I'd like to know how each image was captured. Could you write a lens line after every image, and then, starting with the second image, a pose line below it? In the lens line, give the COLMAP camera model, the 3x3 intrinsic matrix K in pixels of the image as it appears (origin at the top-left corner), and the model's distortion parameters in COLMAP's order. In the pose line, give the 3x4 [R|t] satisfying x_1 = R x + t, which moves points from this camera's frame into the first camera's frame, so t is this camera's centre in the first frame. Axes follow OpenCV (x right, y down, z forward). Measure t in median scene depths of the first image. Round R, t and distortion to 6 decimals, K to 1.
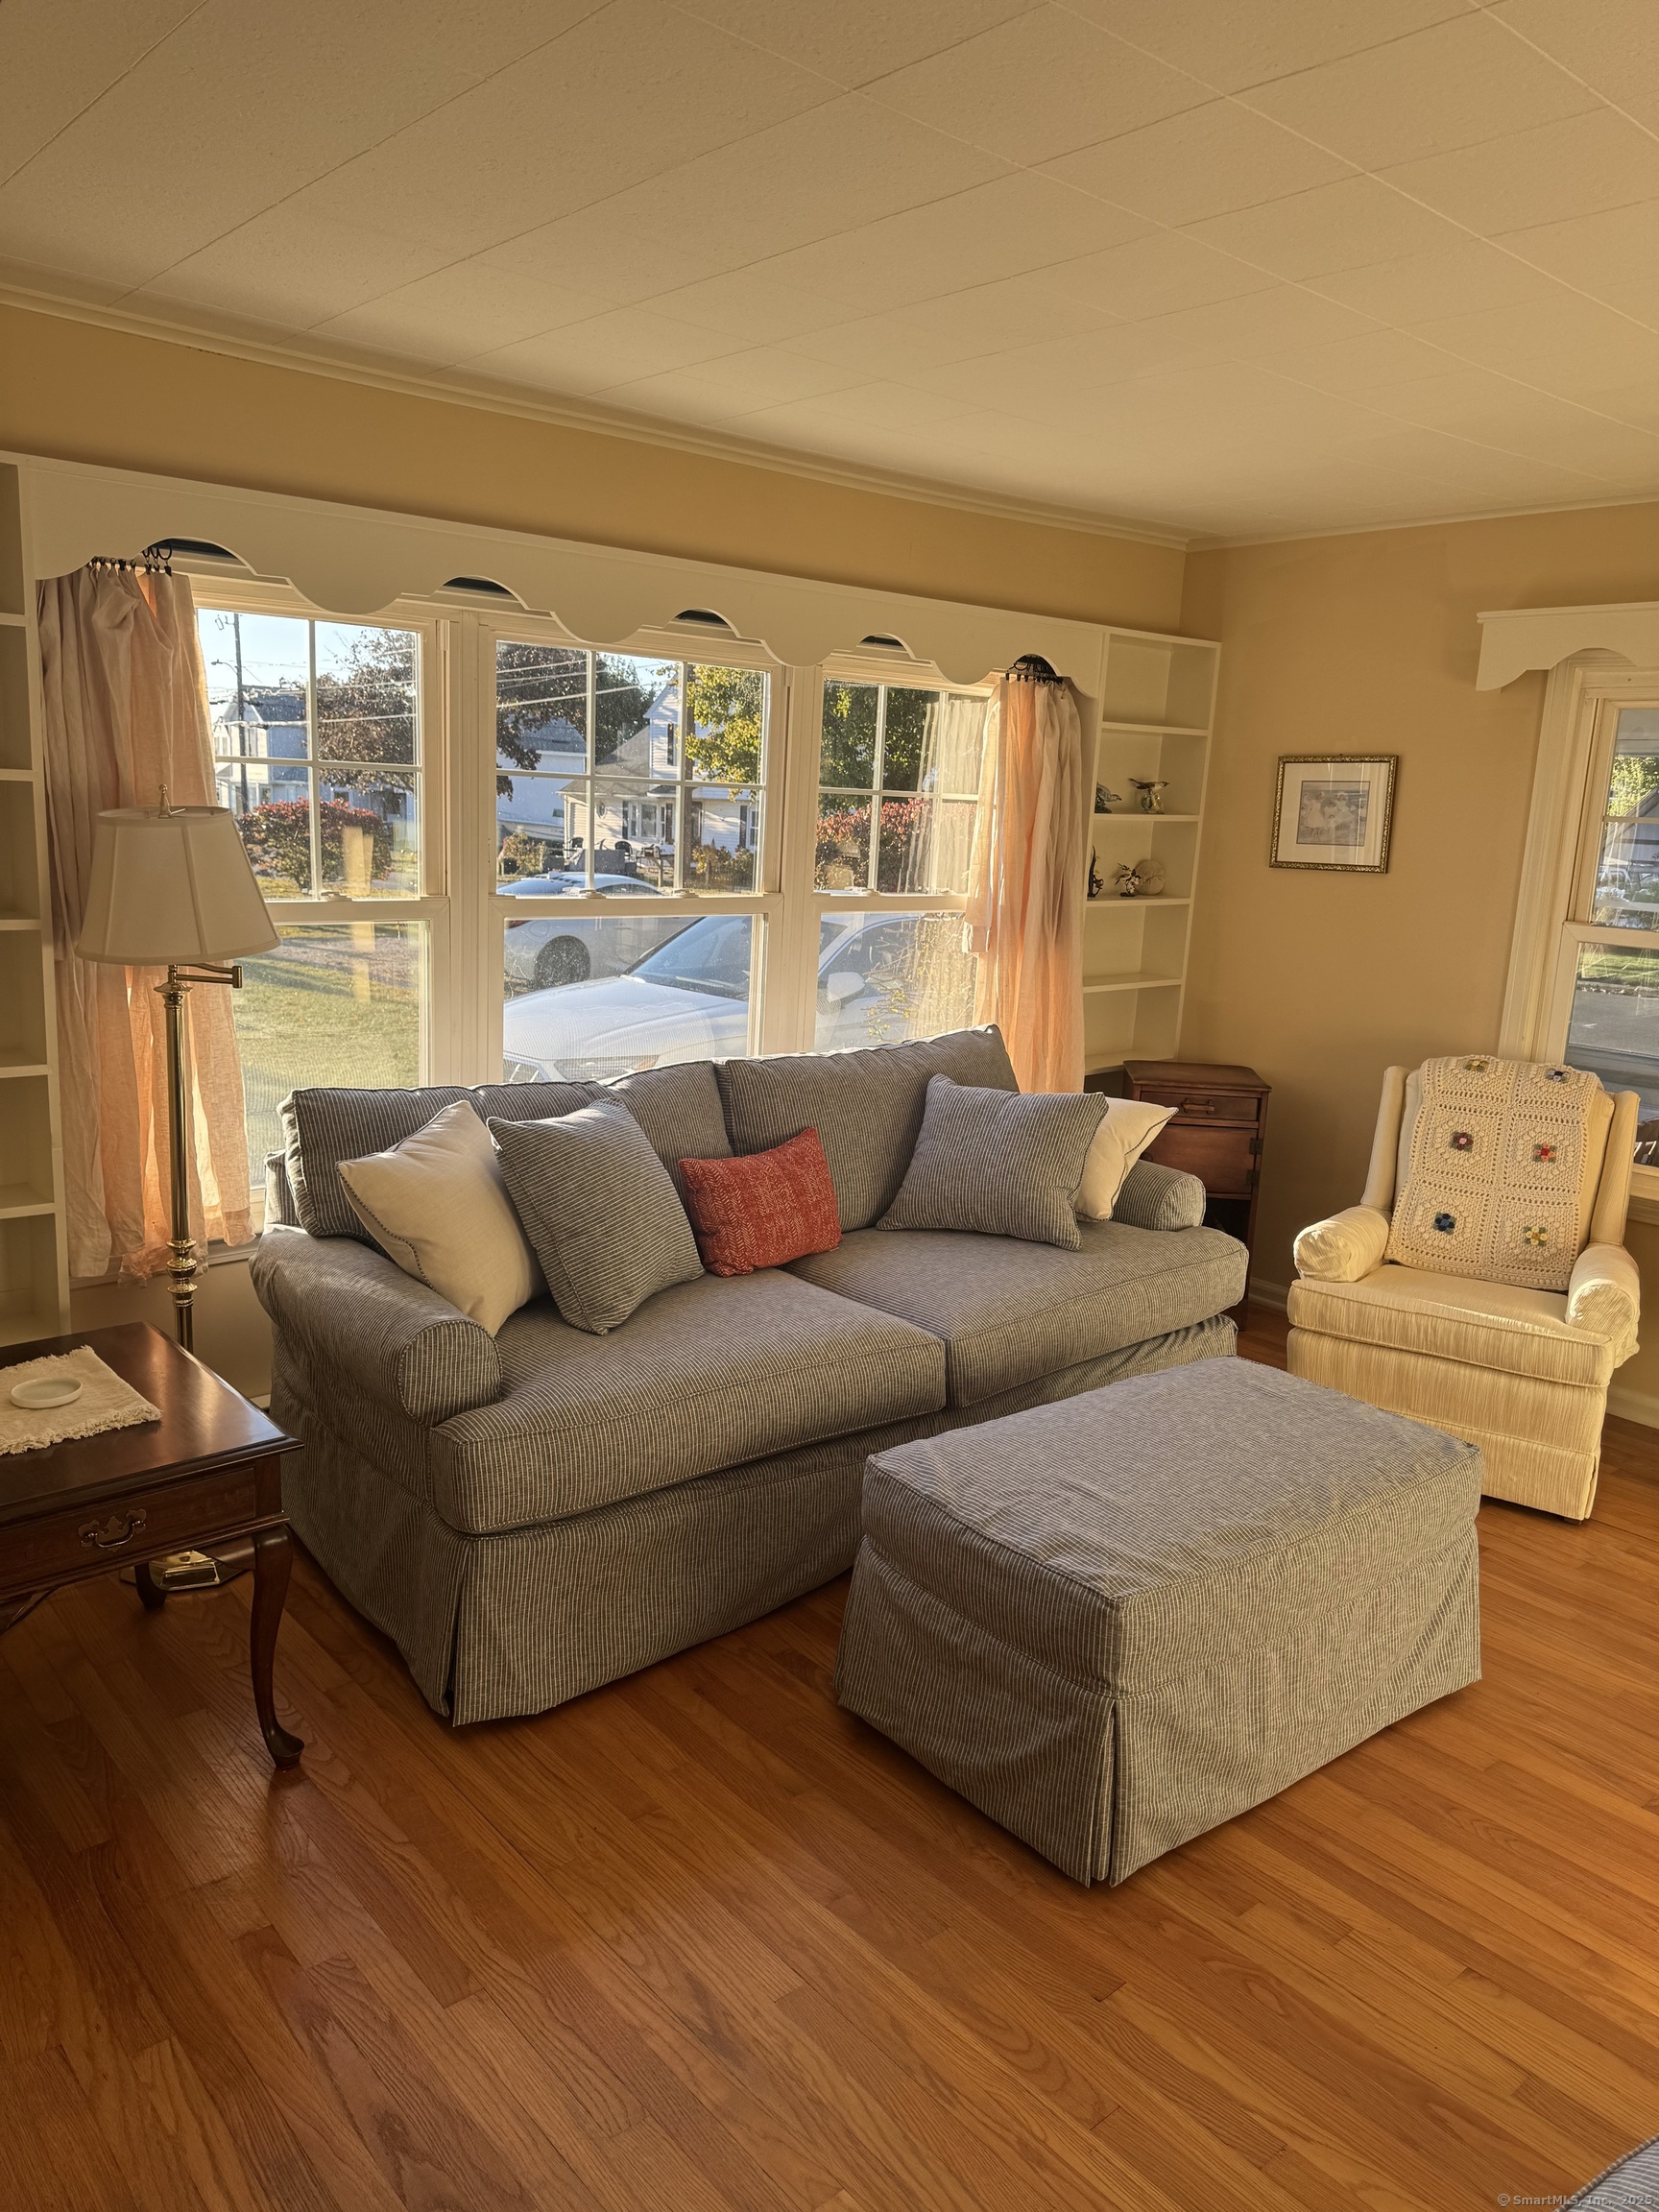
lens RADIAL K [[1556.7, 0, 782.2], [0, 1556.7, 1106.9], [0, 0, 1]] dist [0.001616, -0.003282]
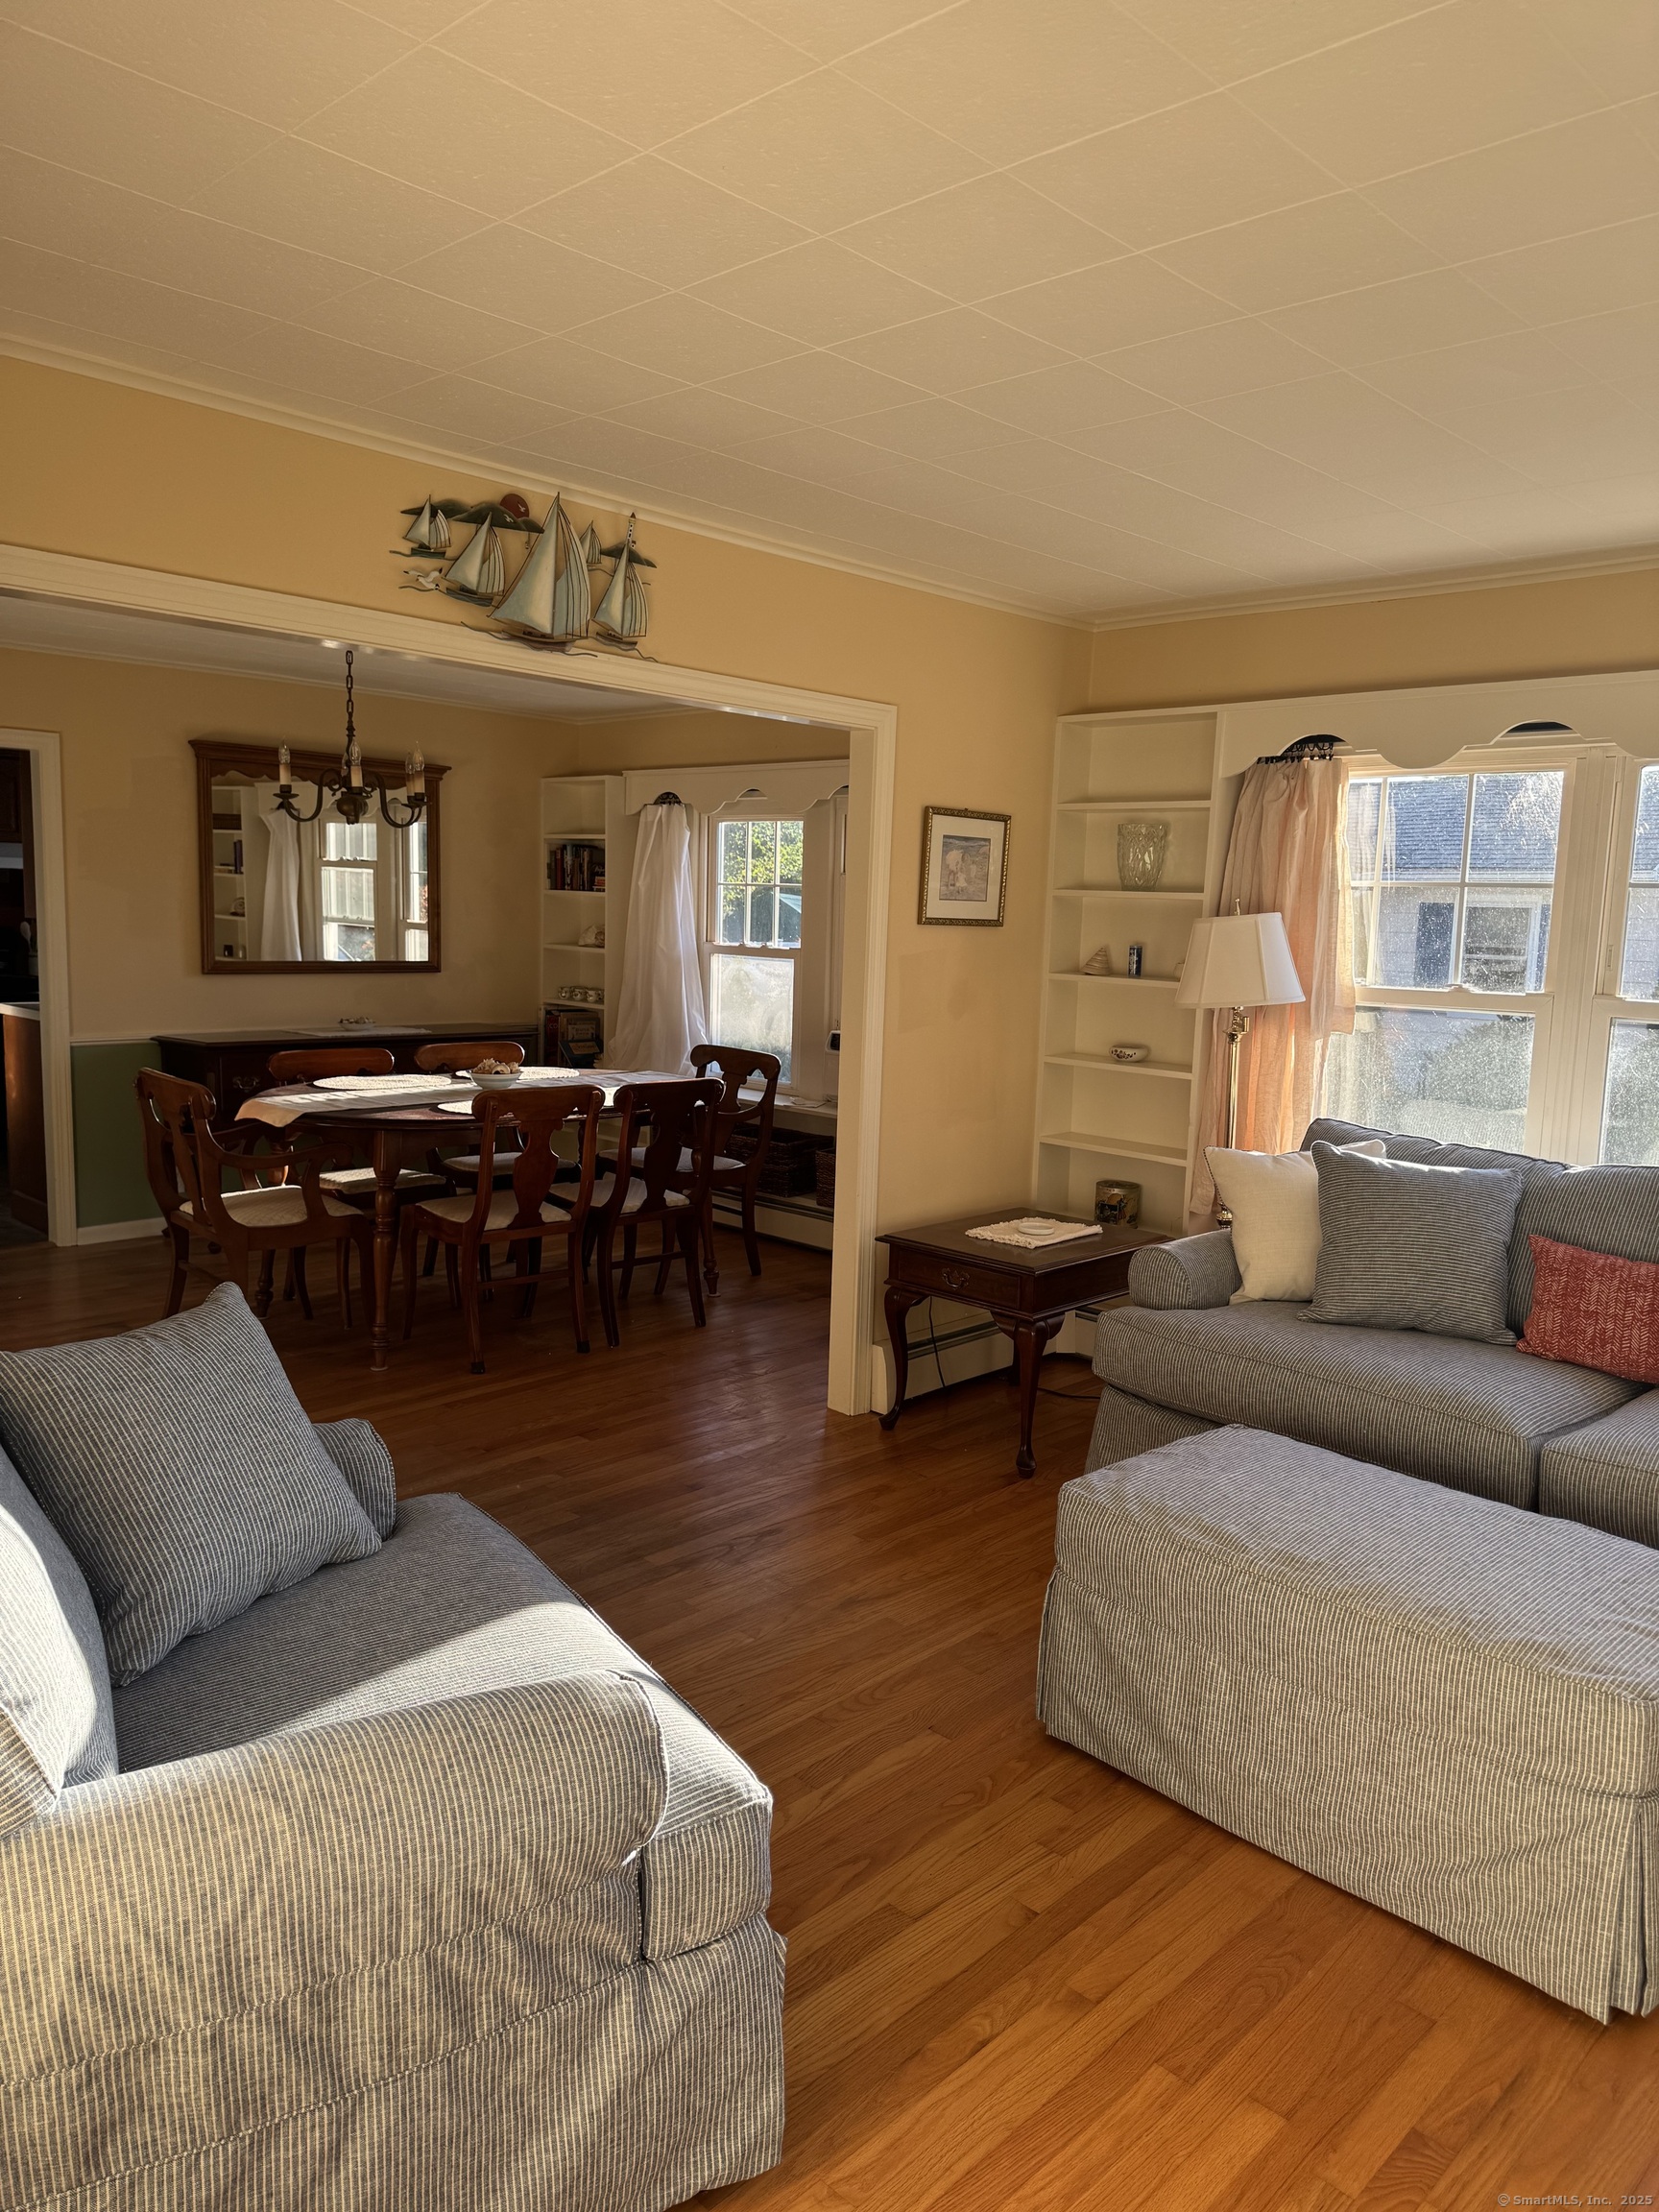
lens RADIAL K [[1507.0, 0, 829.5], [0, 1507.0, 1106.0], [0, 0, 1]] dist [-0.002095, -0.002402]
pose [[0.092813, 0.090372, -0.991574, 1.451281], [-0.215692, 0.974050, 0.068585, -0.025602], [0.972040, 0.207509, 0.109897, 0.659307]]
